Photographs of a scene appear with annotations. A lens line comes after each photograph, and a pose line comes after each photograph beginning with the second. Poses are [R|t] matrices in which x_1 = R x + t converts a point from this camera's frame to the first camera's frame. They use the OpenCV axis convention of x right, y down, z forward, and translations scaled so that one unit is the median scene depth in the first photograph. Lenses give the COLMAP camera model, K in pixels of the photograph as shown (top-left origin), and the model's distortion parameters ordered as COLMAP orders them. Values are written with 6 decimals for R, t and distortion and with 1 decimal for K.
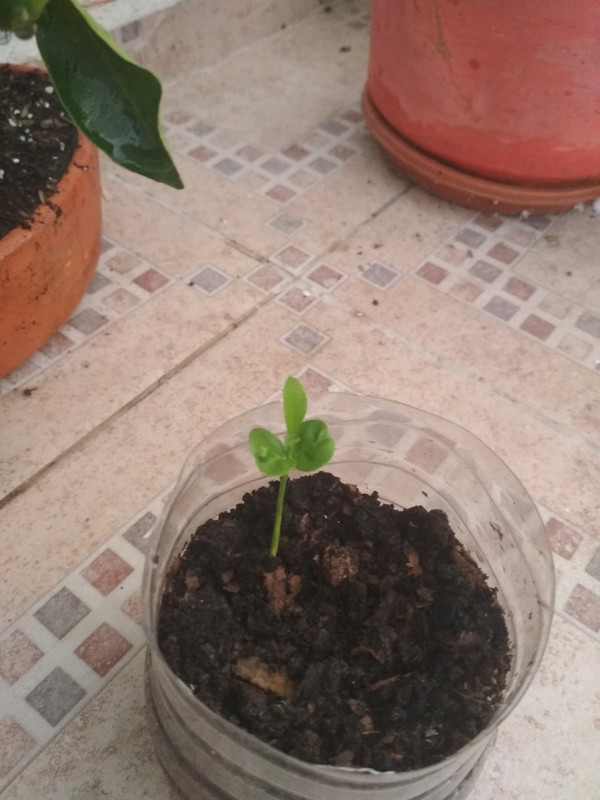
lens RADIAL K [[732.6, 0, 298.4], [0, 732.6, 398.4], [0, 0, 1]] dist [0.116402, -0.274550]
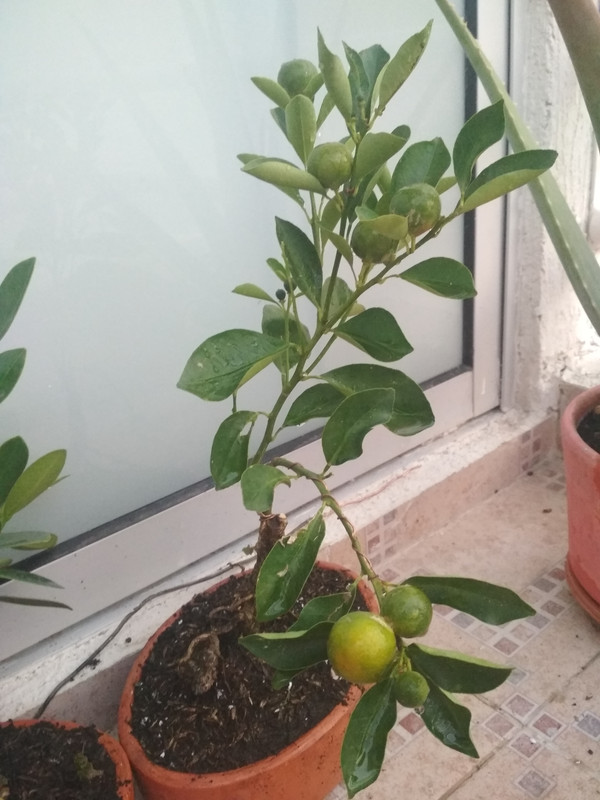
lens RADIAL K [[732.6, 0, 298.4], [0, 732.6, 398.4], [0, 0, 1]] dist [0.116402, -0.274550]
pose [[0.967177, -0.042113, -0.250590, -0.037760], [-0.067480, 0.908194, -0.413075, -0.128173], [0.244980, 0.416426, 0.875542, -0.489663]]
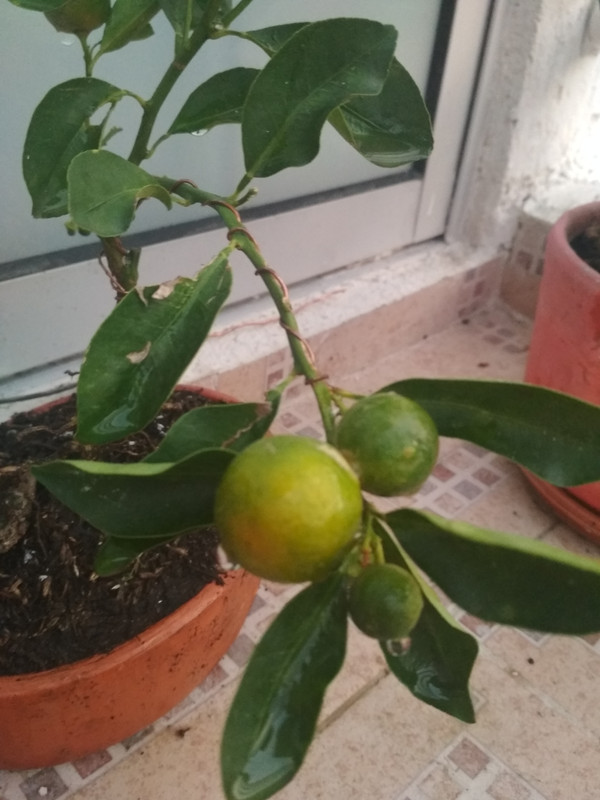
lens RADIAL K [[736.4, 0, 295.9], [0, 736.4, 399.3], [0, 0, 1]] dist [0.112355, -0.282312]
pose [[0.989656, 0.106109, -0.096547, -0.145720], [-0.127690, 0.958292, -0.255680, -0.174546], [0.065390, 0.265363, 0.961928, -0.050692]]
